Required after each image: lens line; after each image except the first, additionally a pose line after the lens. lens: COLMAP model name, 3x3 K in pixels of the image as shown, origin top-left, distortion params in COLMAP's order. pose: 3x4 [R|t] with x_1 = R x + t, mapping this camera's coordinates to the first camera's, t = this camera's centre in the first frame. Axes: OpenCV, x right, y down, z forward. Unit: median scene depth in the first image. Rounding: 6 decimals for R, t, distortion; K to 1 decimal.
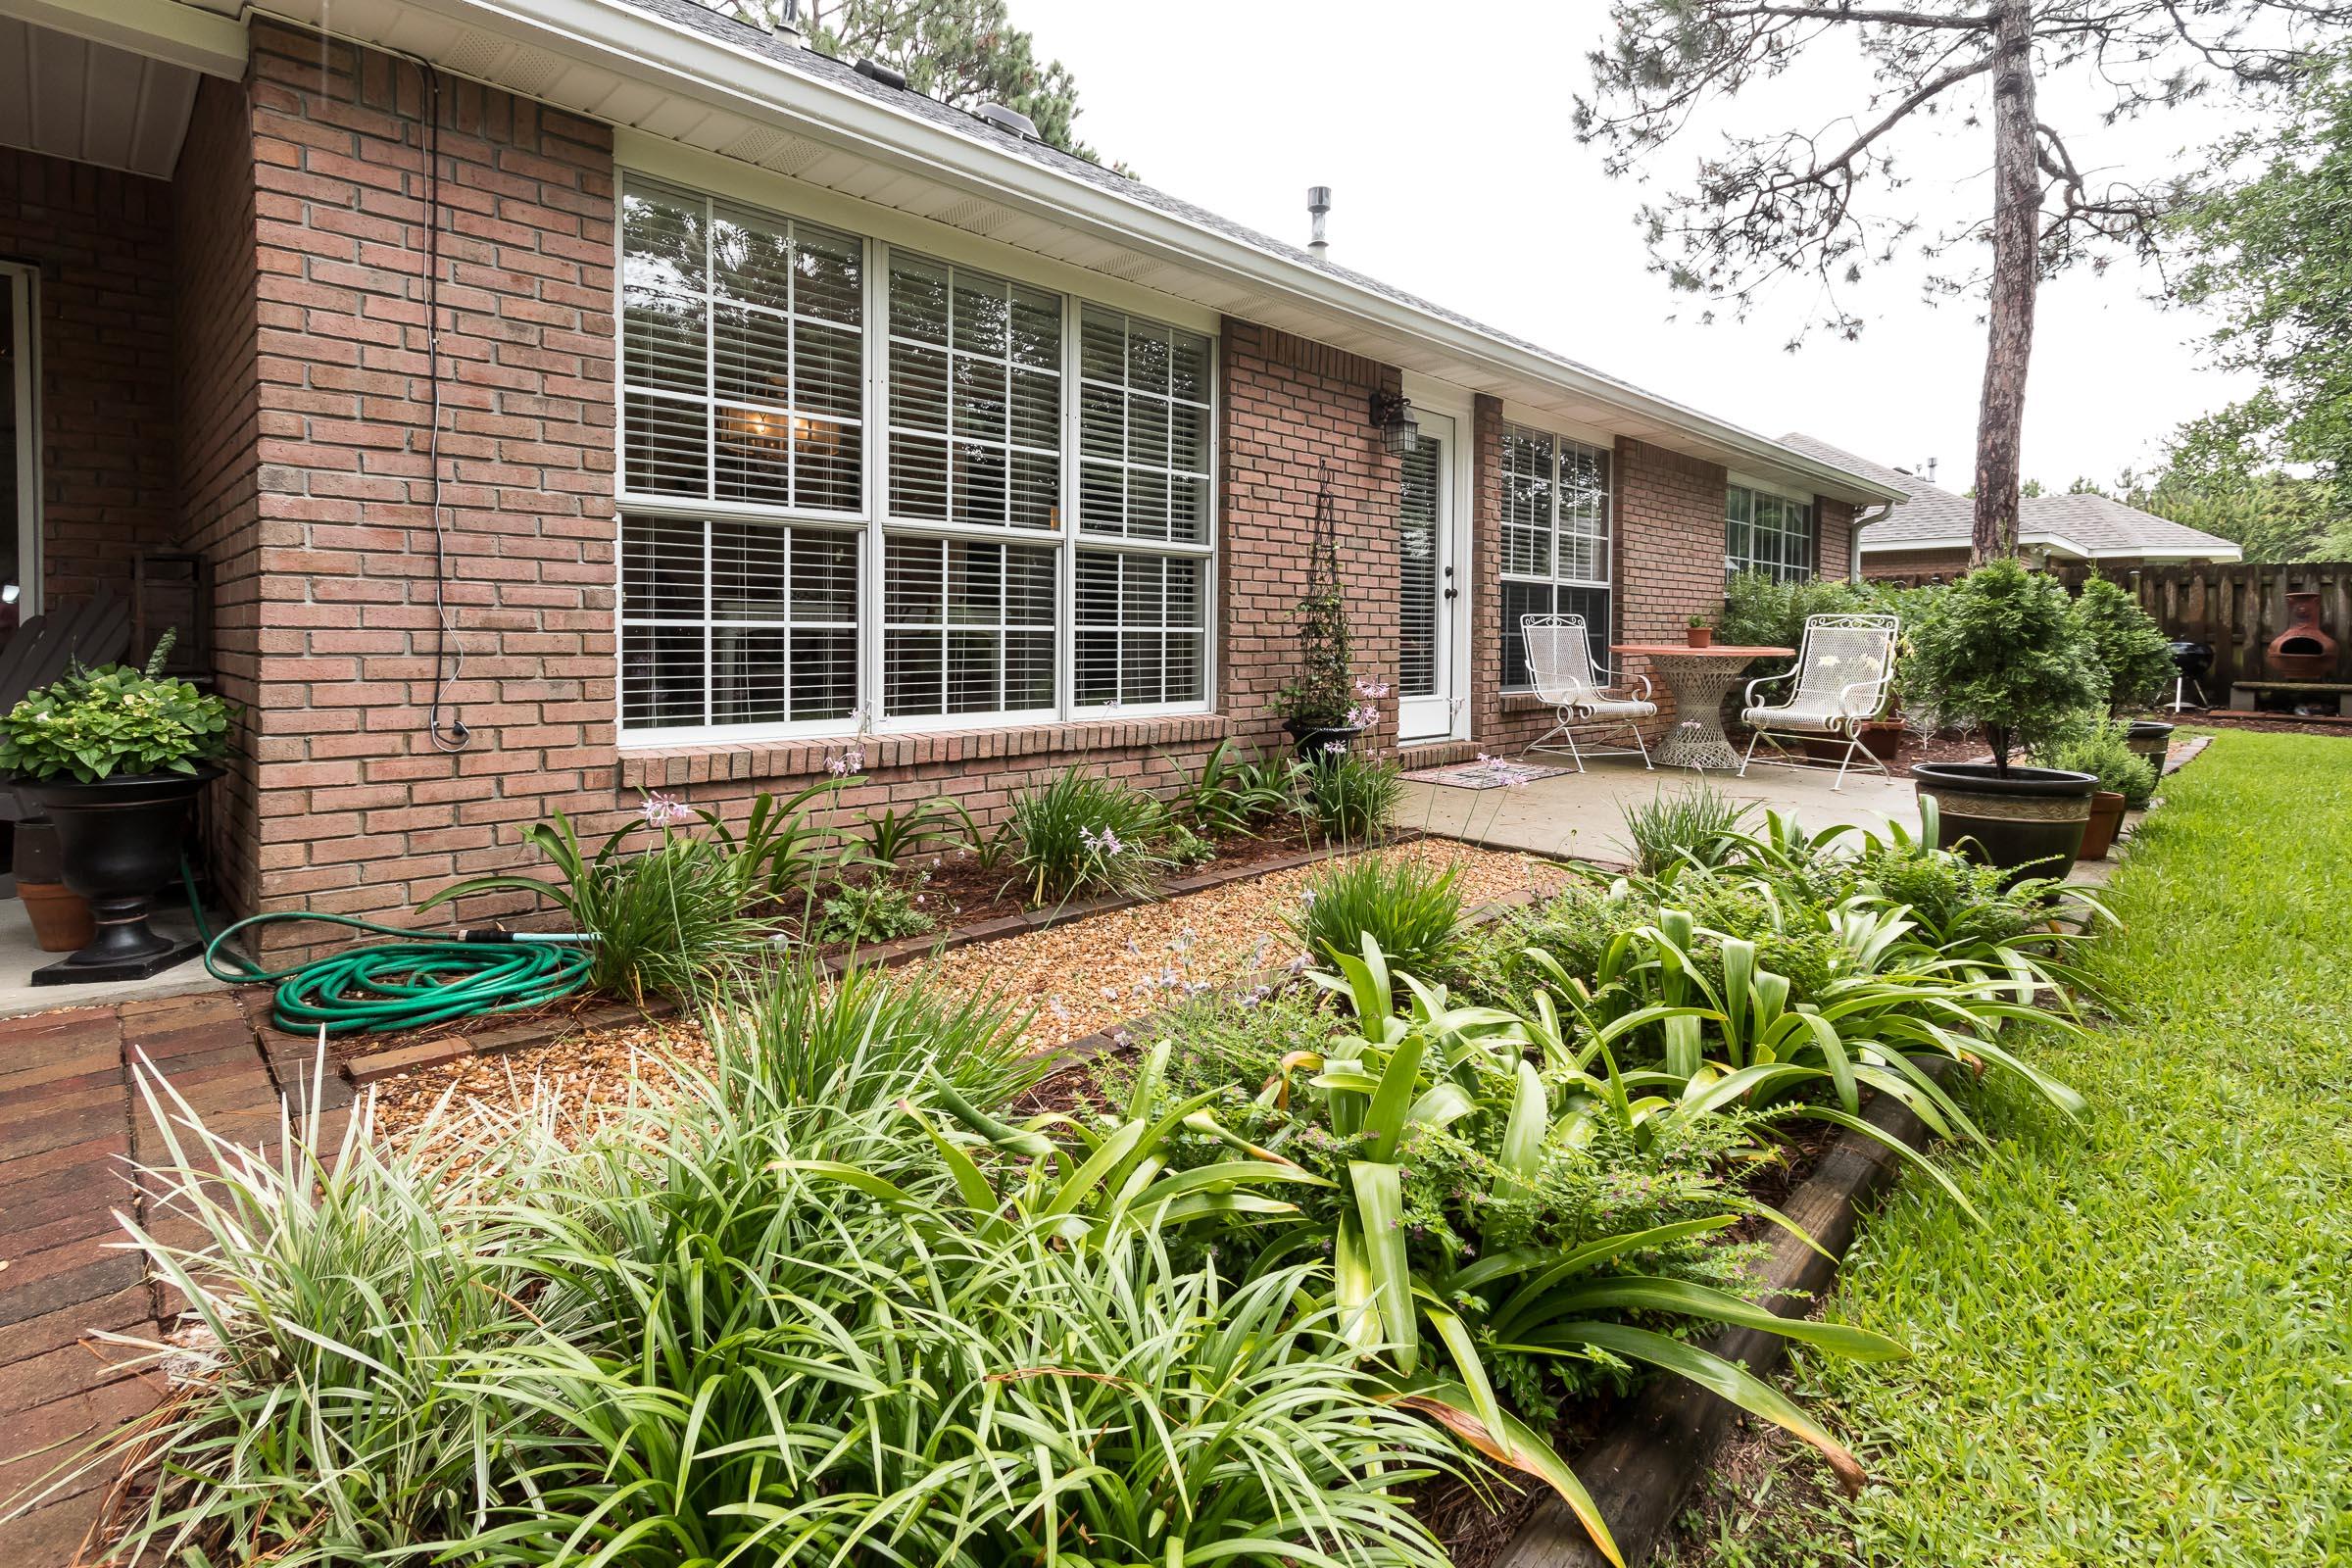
lens RADIAL K [[1069.5, 0, 1169.1], [0, 1069.5, 652.9], [0, 0, 1]] dist [0.010762, -0.000326]
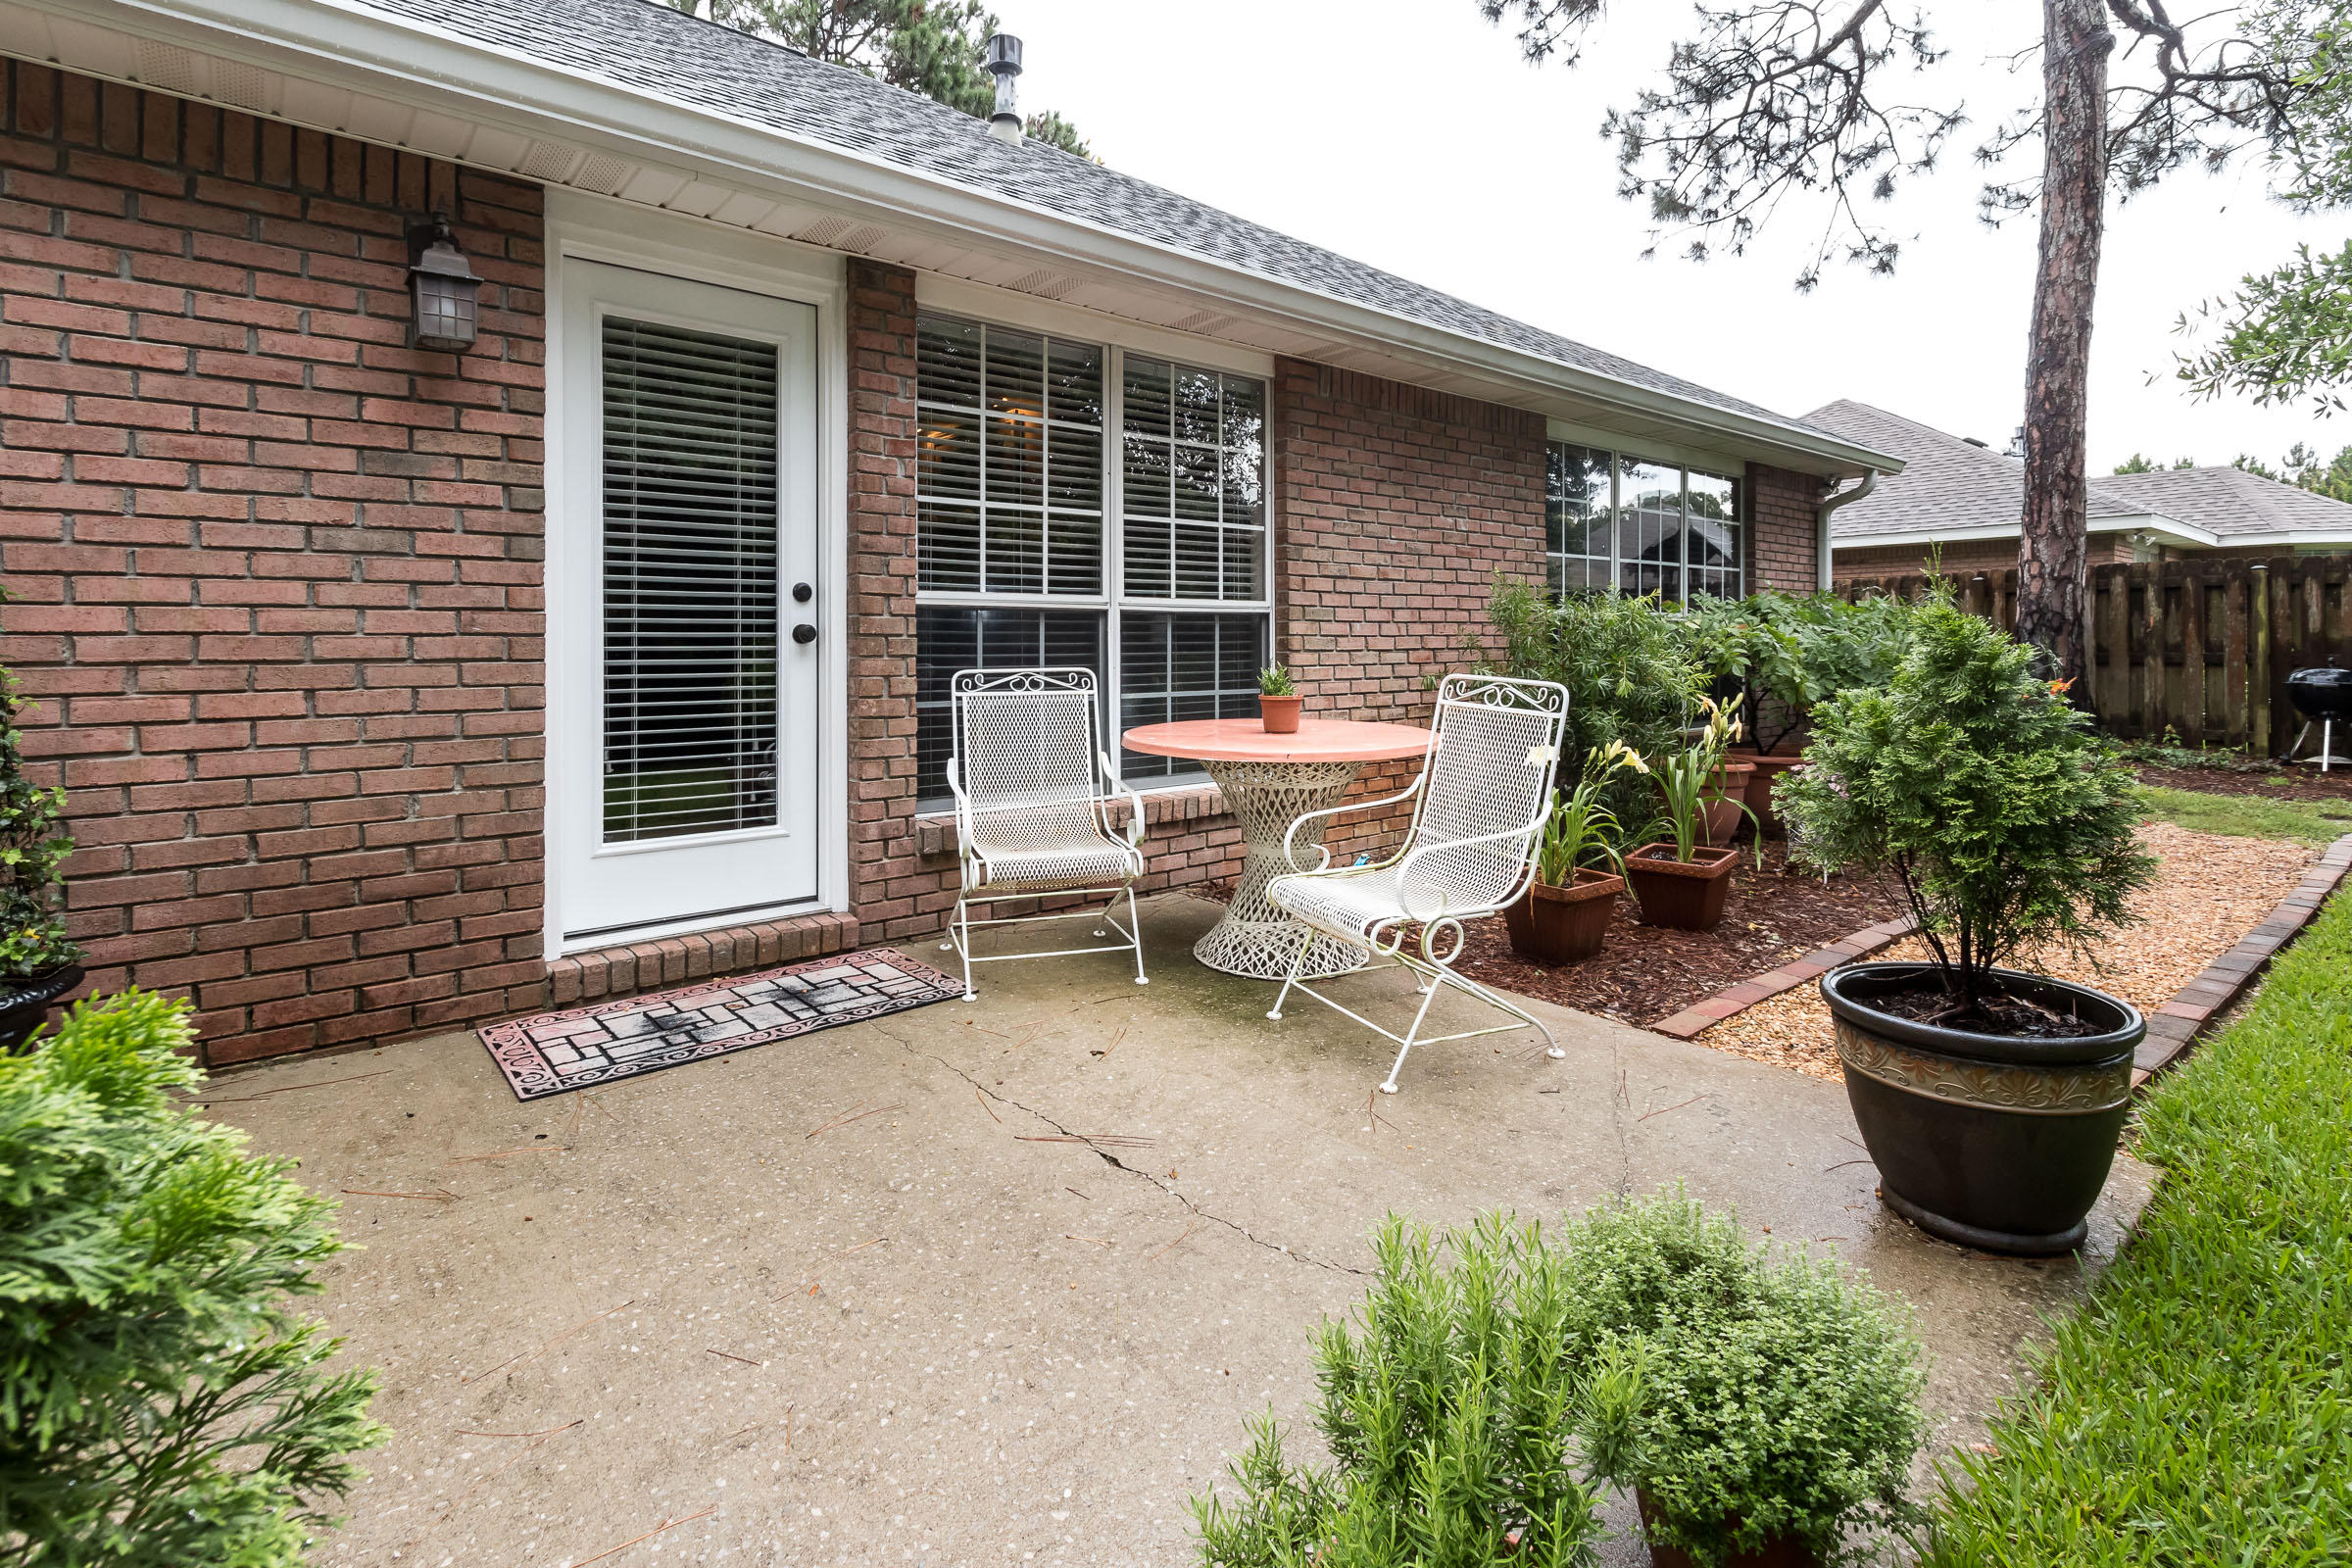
lens RADIAL K [[1101.9, 0, 1178.6], [0, 1101.9, 648.3], [0, 0, 1]] dist [0.003678, 0.001302]
pose [[0.997545, -0.009559, -0.069376, 0.196165], [0.008820, 0.999901, -0.010940, -0.016413], [0.069474, 0.010301, 0.997531, 0.188093]]
